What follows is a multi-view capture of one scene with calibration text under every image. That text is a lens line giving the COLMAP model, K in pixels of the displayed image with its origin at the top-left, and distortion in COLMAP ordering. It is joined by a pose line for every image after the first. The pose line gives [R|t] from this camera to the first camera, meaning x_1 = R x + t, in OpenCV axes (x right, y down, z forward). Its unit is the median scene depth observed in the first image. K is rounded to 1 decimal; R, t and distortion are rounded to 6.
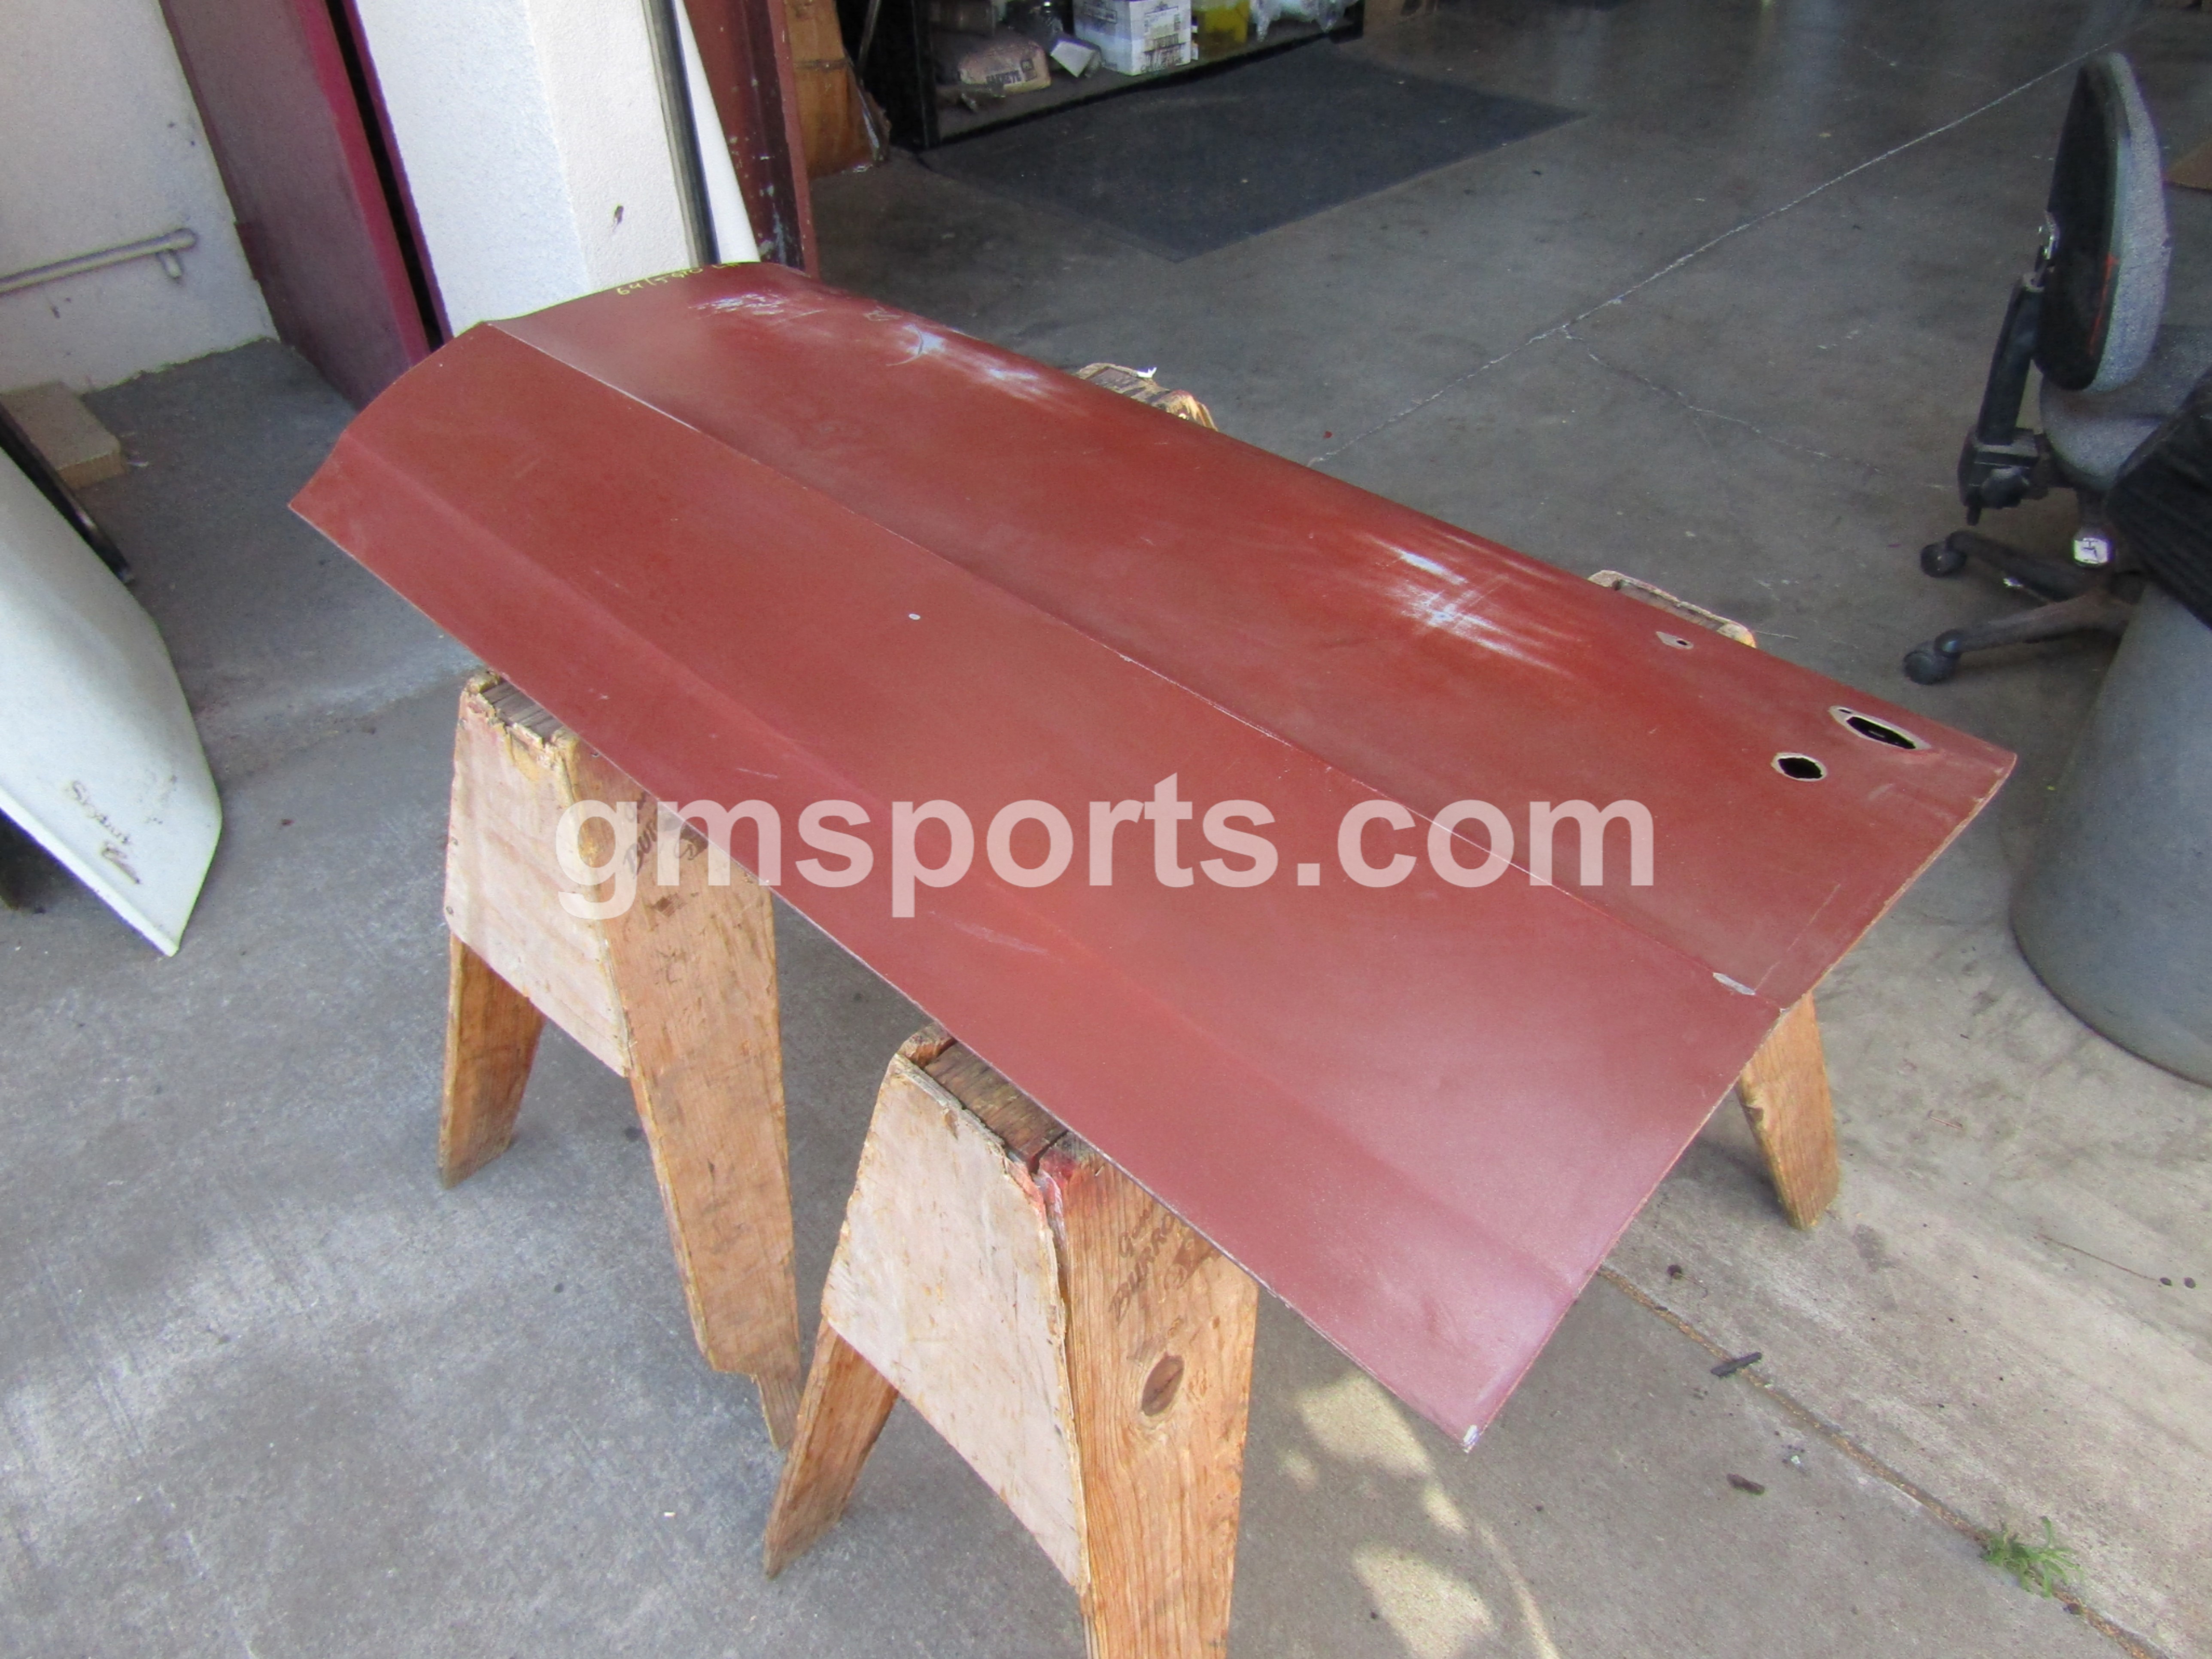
lens RADIAL K [[1578.4, 0, 1097.0], [0, 1578.4, 829.9], [0, 0, 1]] dist [-0.004590, 0.001086]
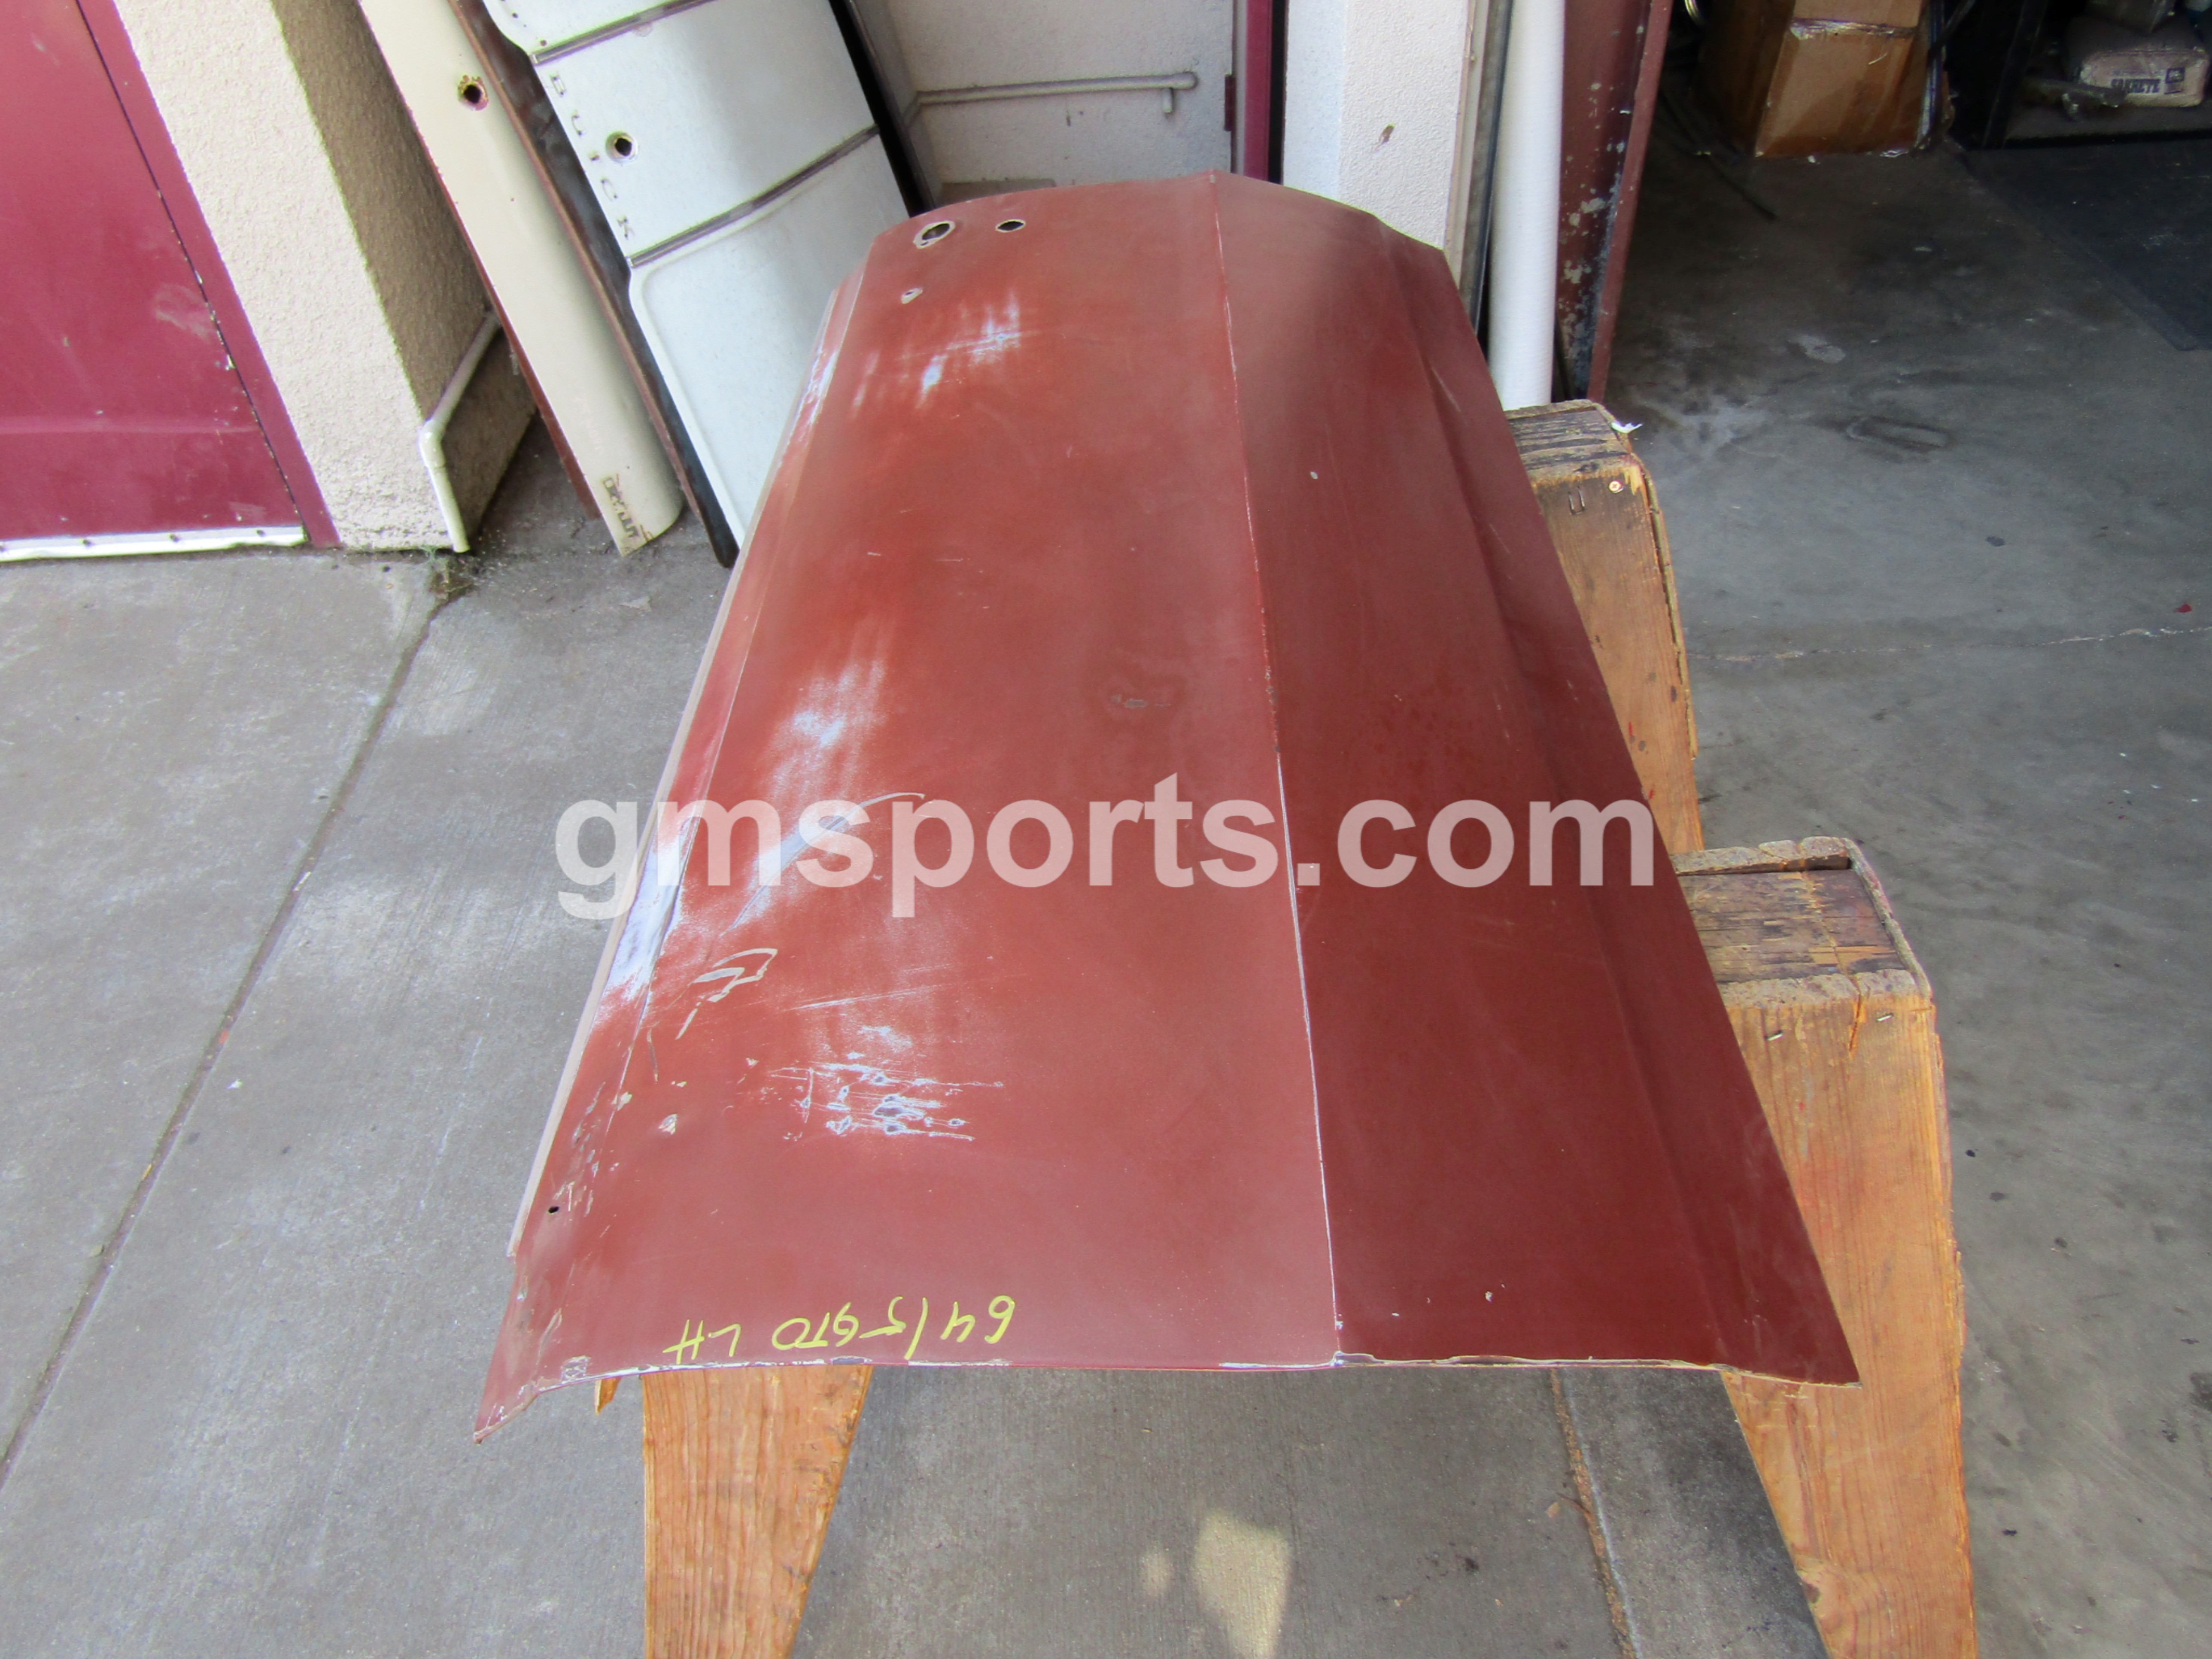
lens RADIAL K [[1578.4, 0, 1088.3], [0, 1578.4, 801.0], [0, 0, 1]] dist [-0.004590, 0.001086]
pose [[0.740063, 0.426030, -0.520390, 0.298625], [-0.408813, 0.899375, 0.154909, -0.100713], [0.534021, 0.098099, 0.839761, 0.114941]]
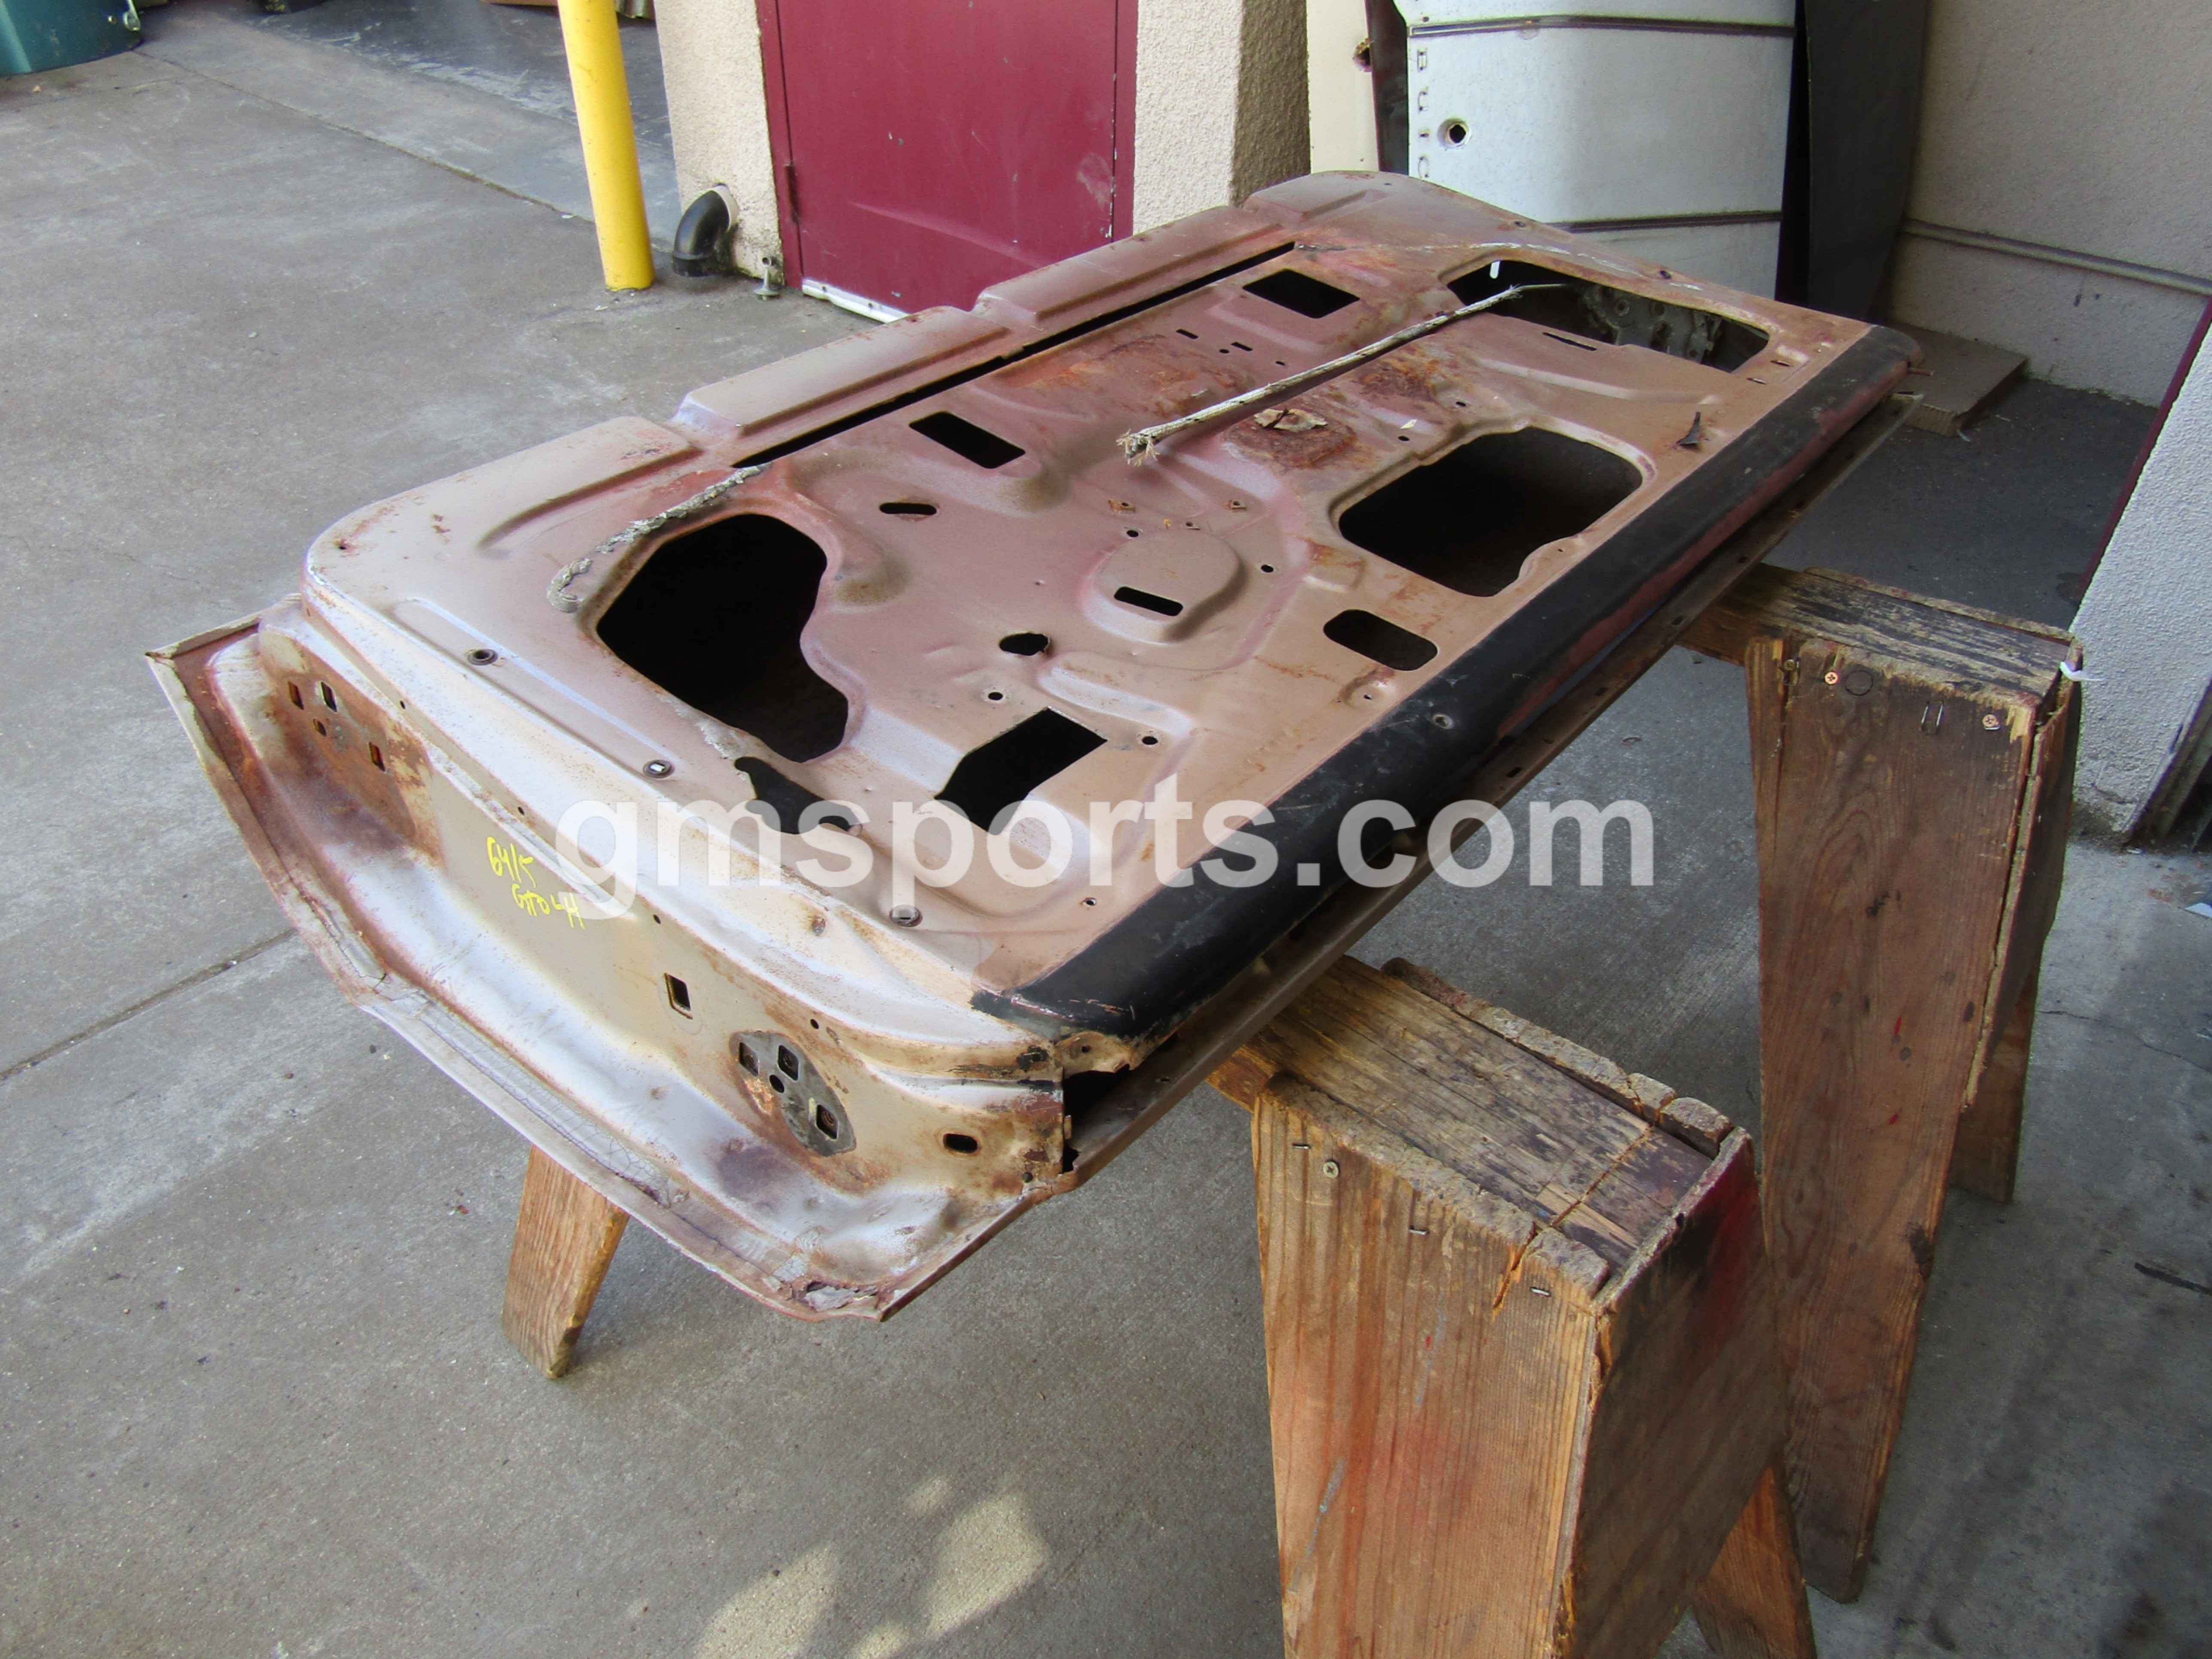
lens RADIAL K [[1578.4, 0, 1106.8], [0, 1578.4, 798.5], [0, 0, 1]] dist [-0.004590, 0.001086]
pose [[0.091334, 0.616638, -0.781931, 0.460513], [-0.661314, 0.624625, 0.415340, -0.221186], [0.744528, 0.479167, 0.464841, 0.348279]]
